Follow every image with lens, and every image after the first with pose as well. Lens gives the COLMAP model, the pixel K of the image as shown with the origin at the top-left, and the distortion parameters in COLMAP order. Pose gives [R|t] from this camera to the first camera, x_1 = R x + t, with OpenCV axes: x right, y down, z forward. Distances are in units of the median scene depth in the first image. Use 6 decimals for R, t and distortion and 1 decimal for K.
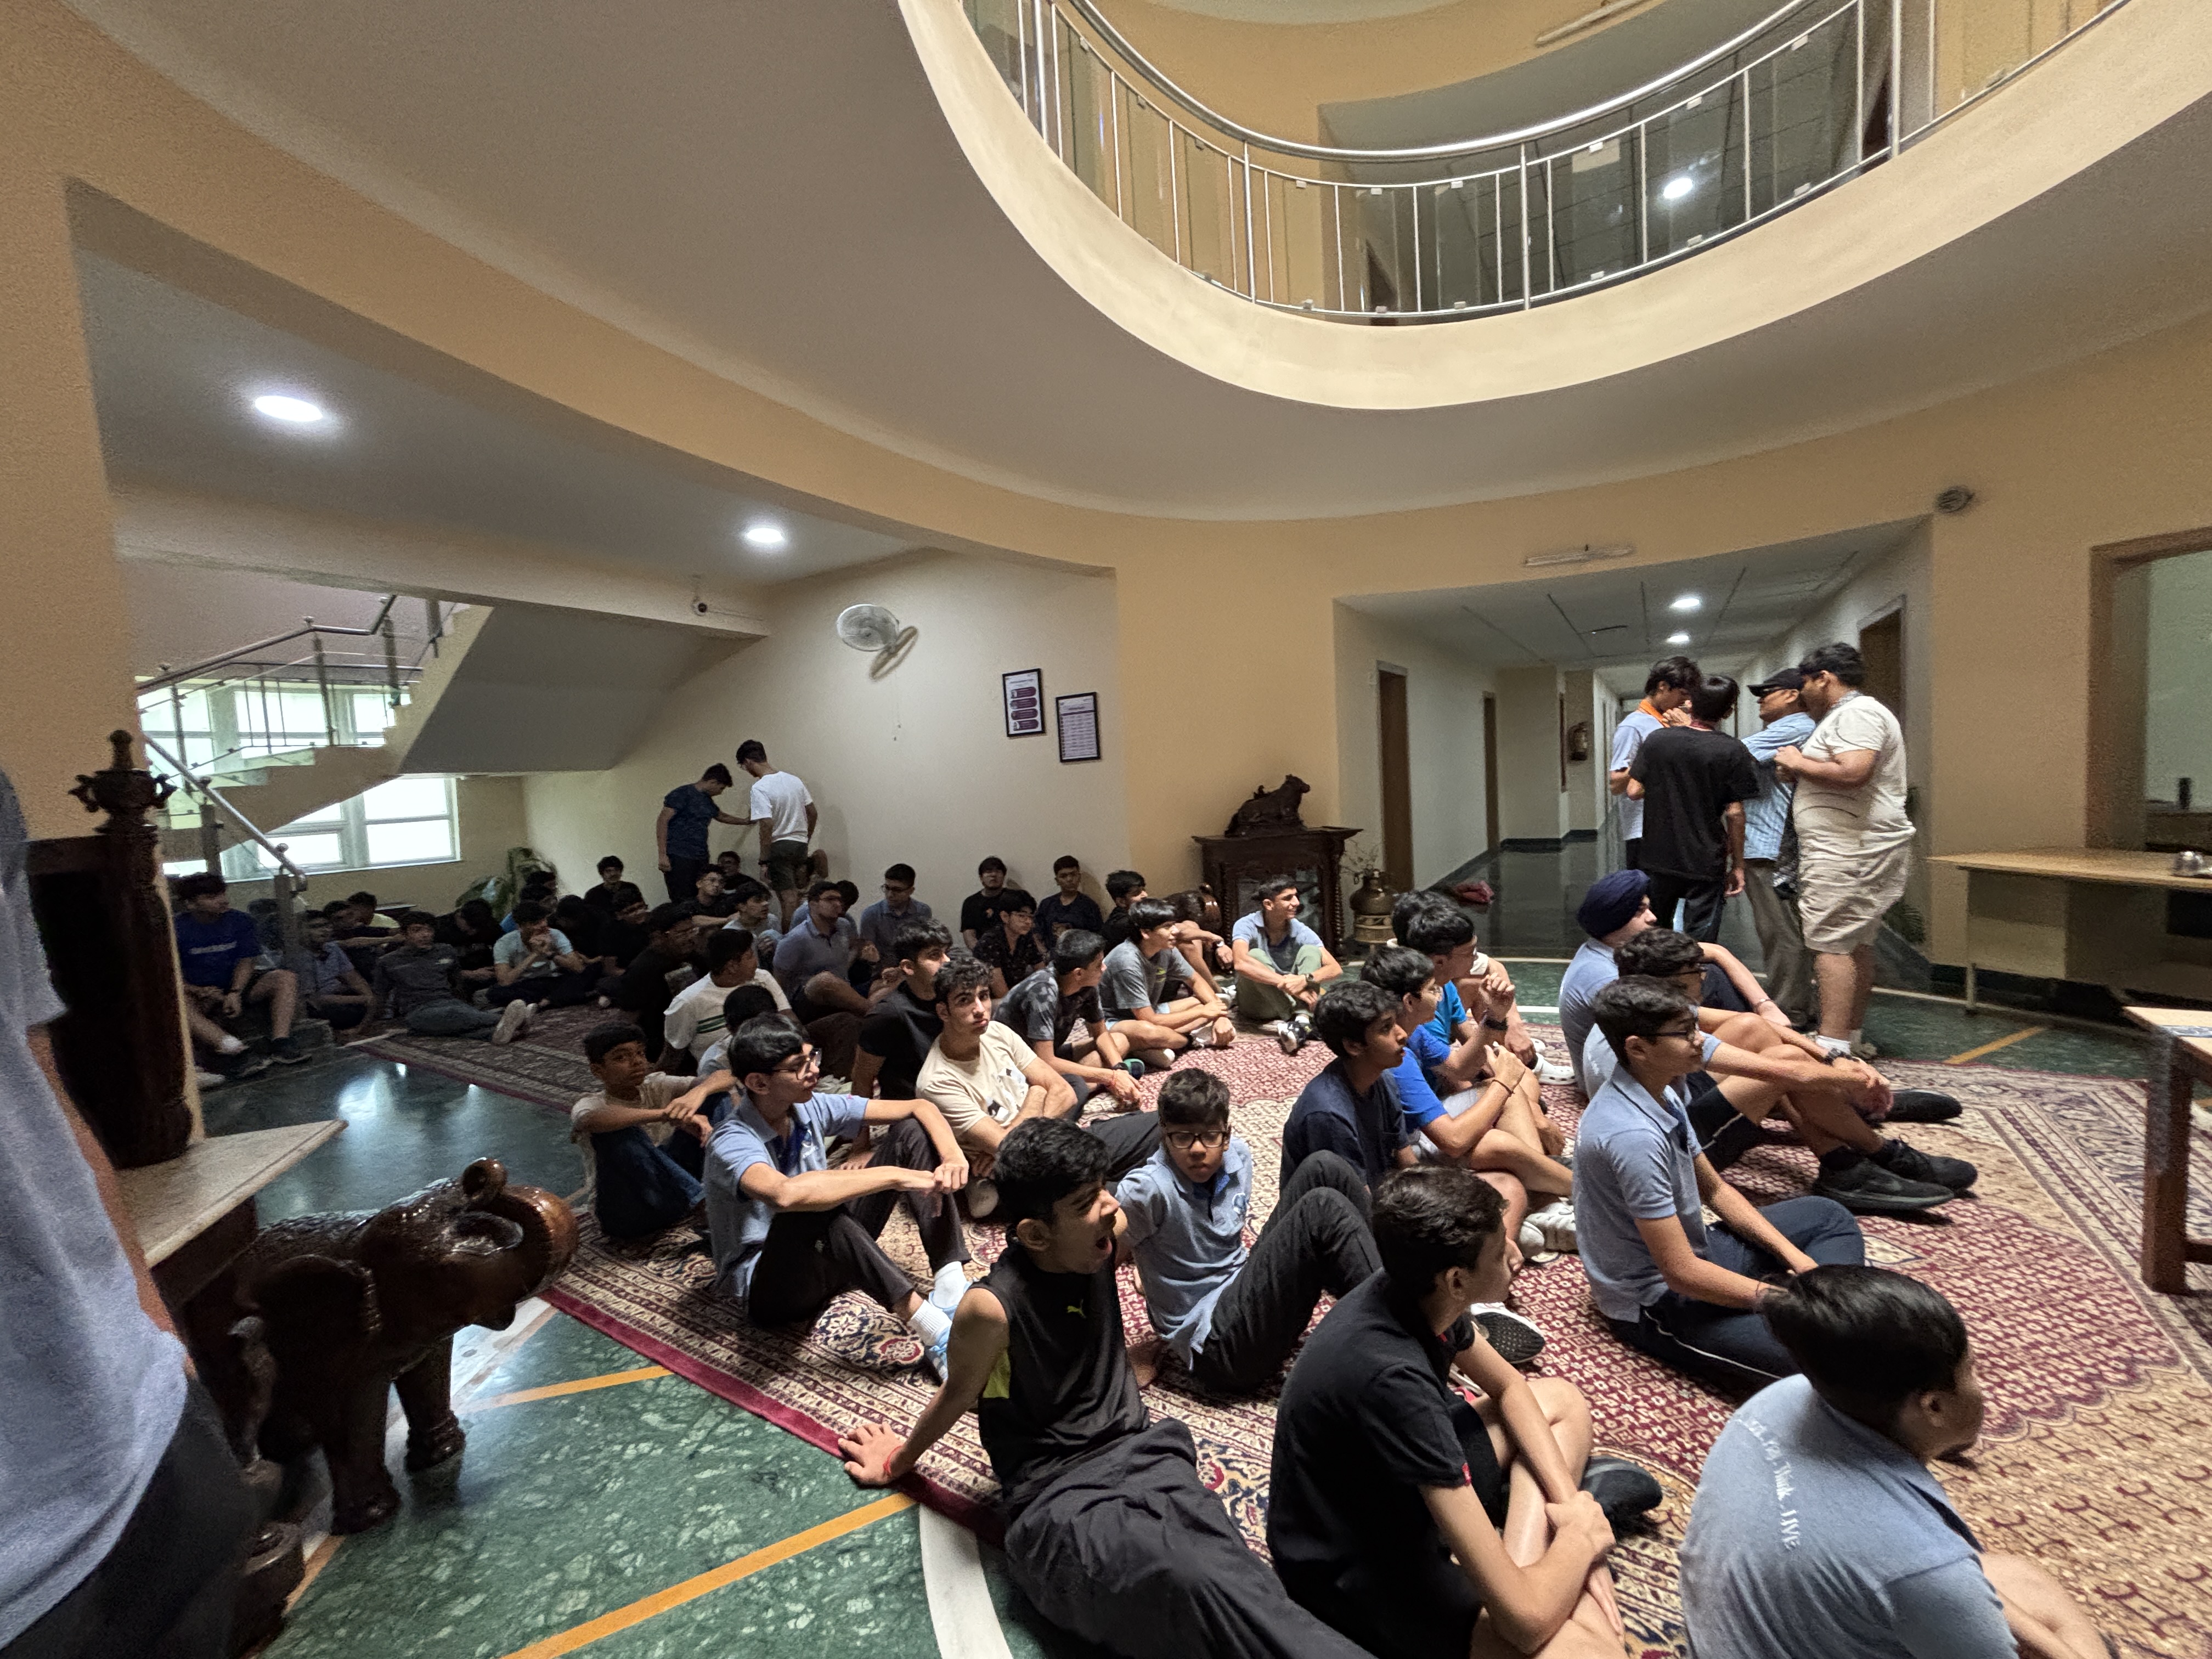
lens RADIAL K [[877.6, 0, 1115.0], [0, 877.6, 828.1], [0, 0, 1]] dist [0.000865, -0.000026]
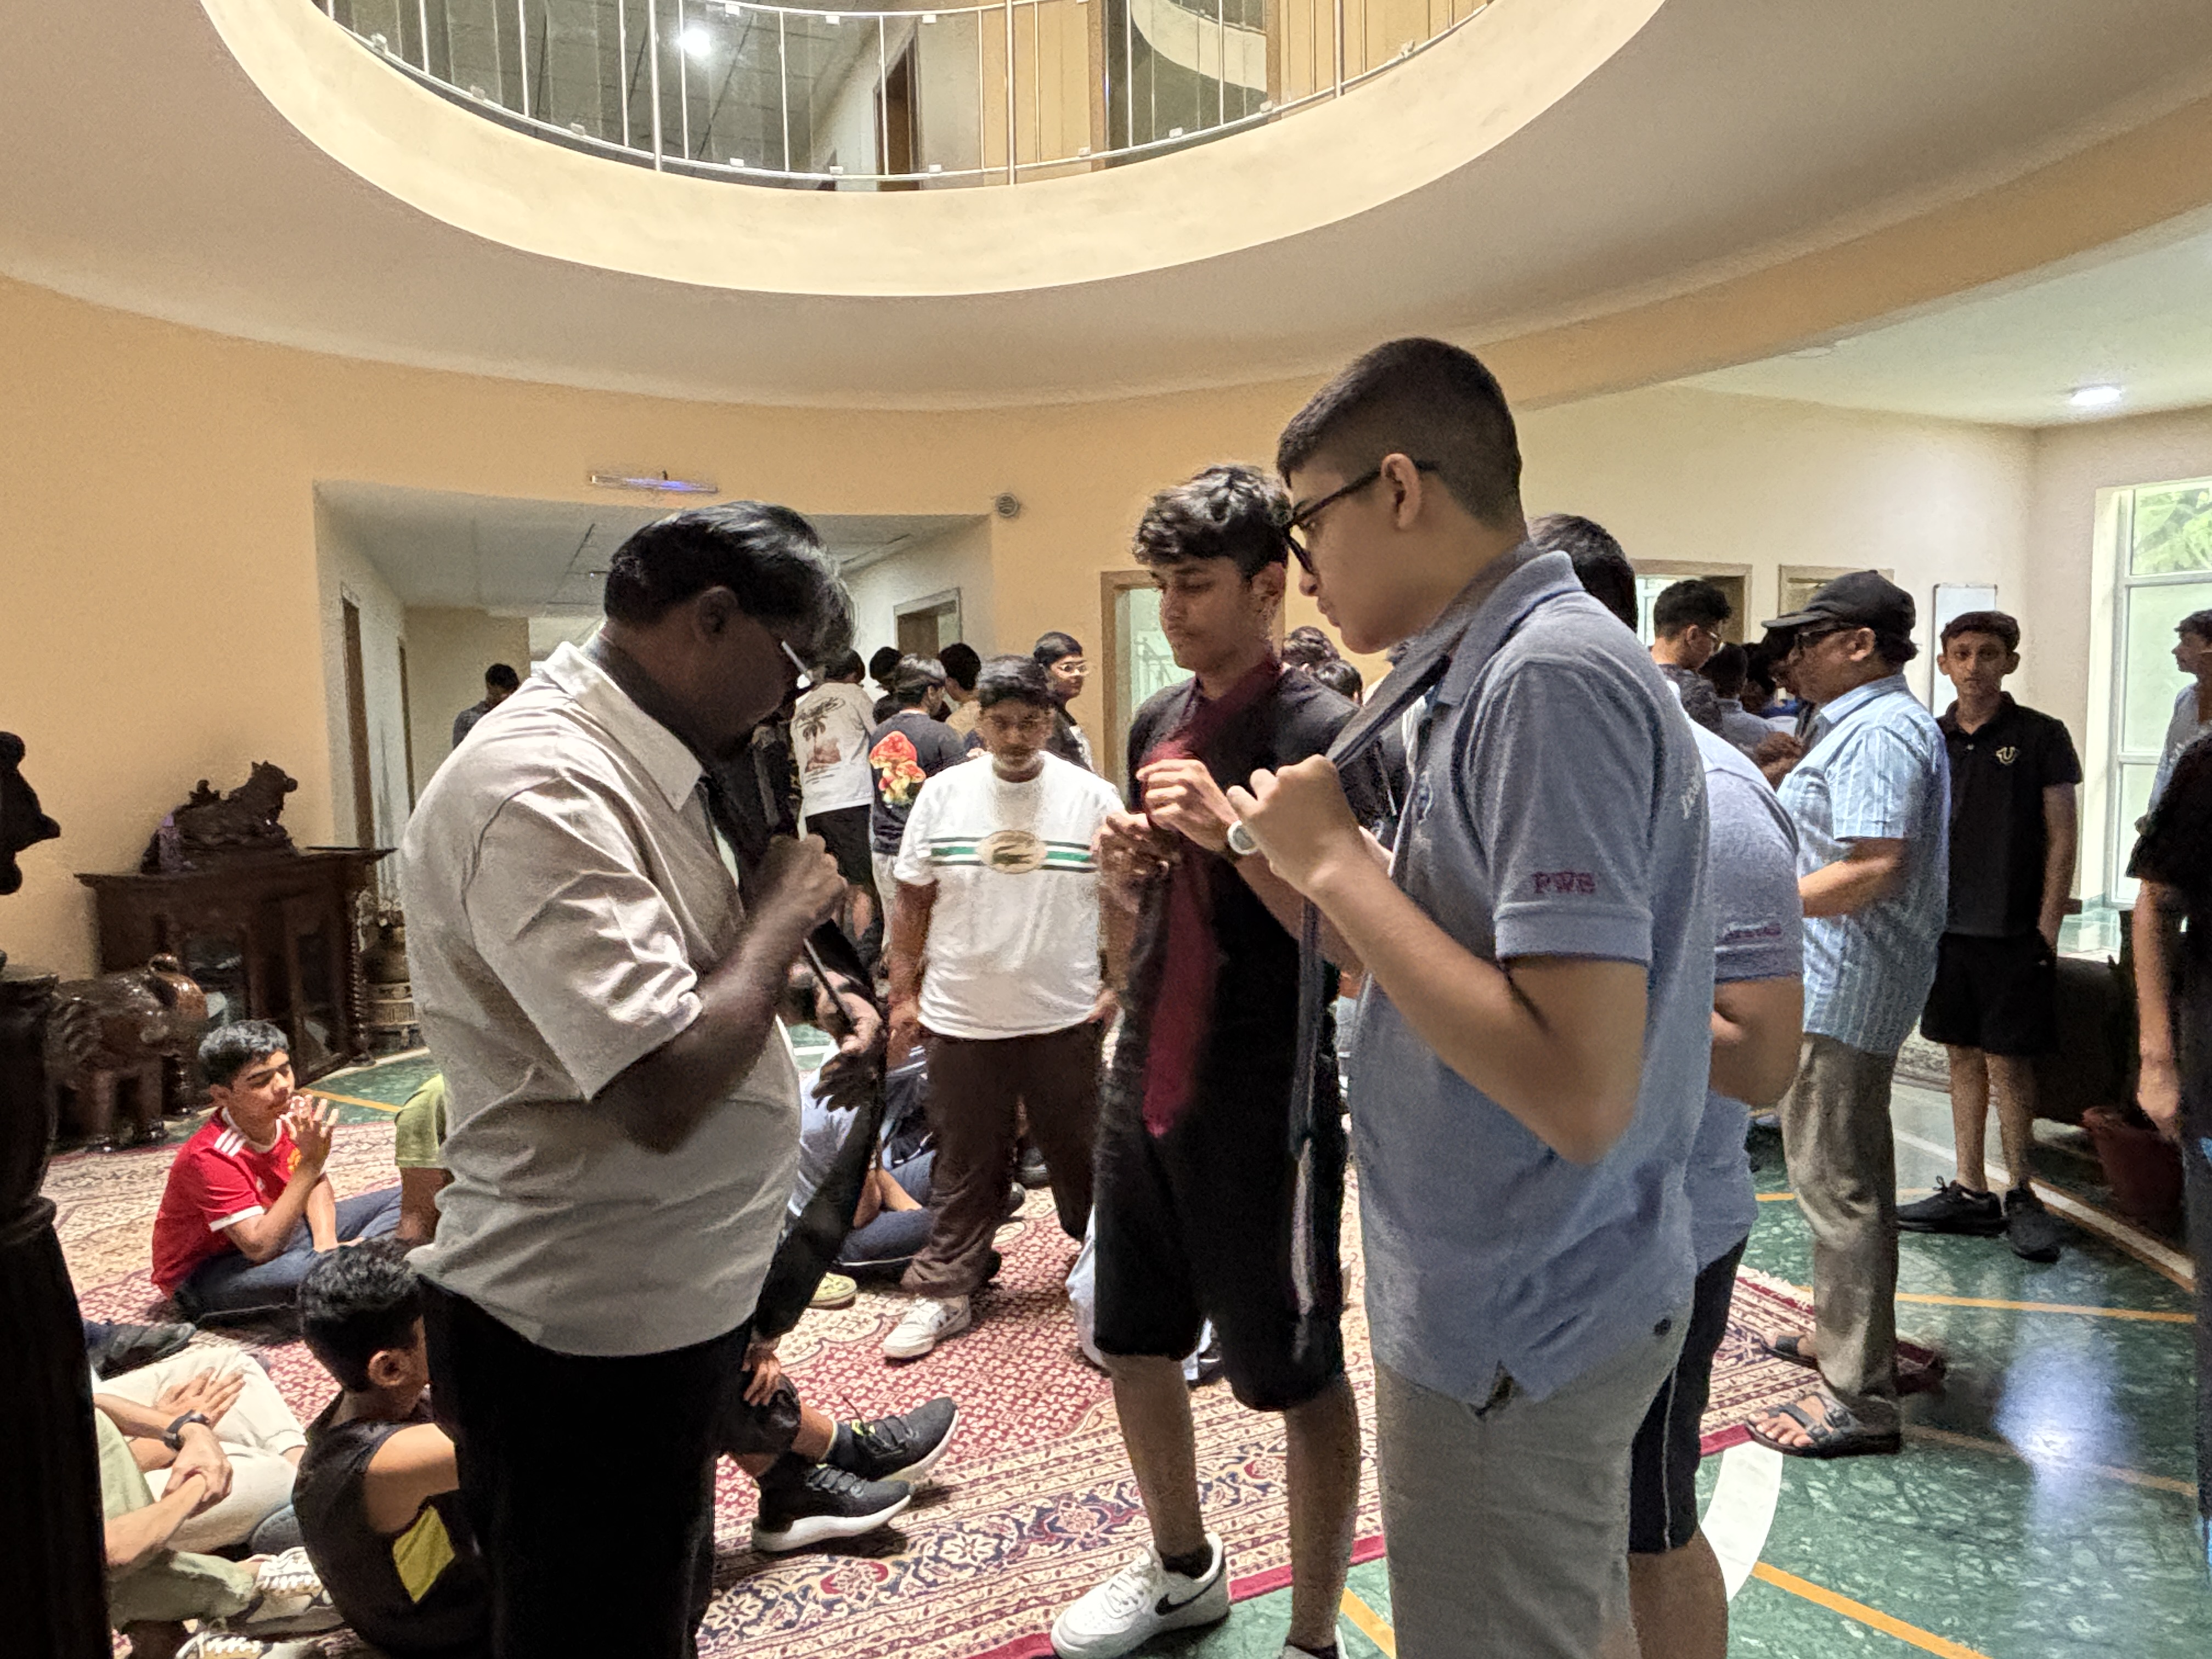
lens RADIAL K [[1340.7, 0, 1101.4], [0, 1340.7, 835.4], [0, 0, 1]] dist [-0.038291, -0.000608]
pose [[0.538181, -0.023621, 0.842498, -0.337602], [0.059275, 0.998193, -0.009878, 0.042615], [-0.840742, 0.055255, 0.538609, 0.064073]]
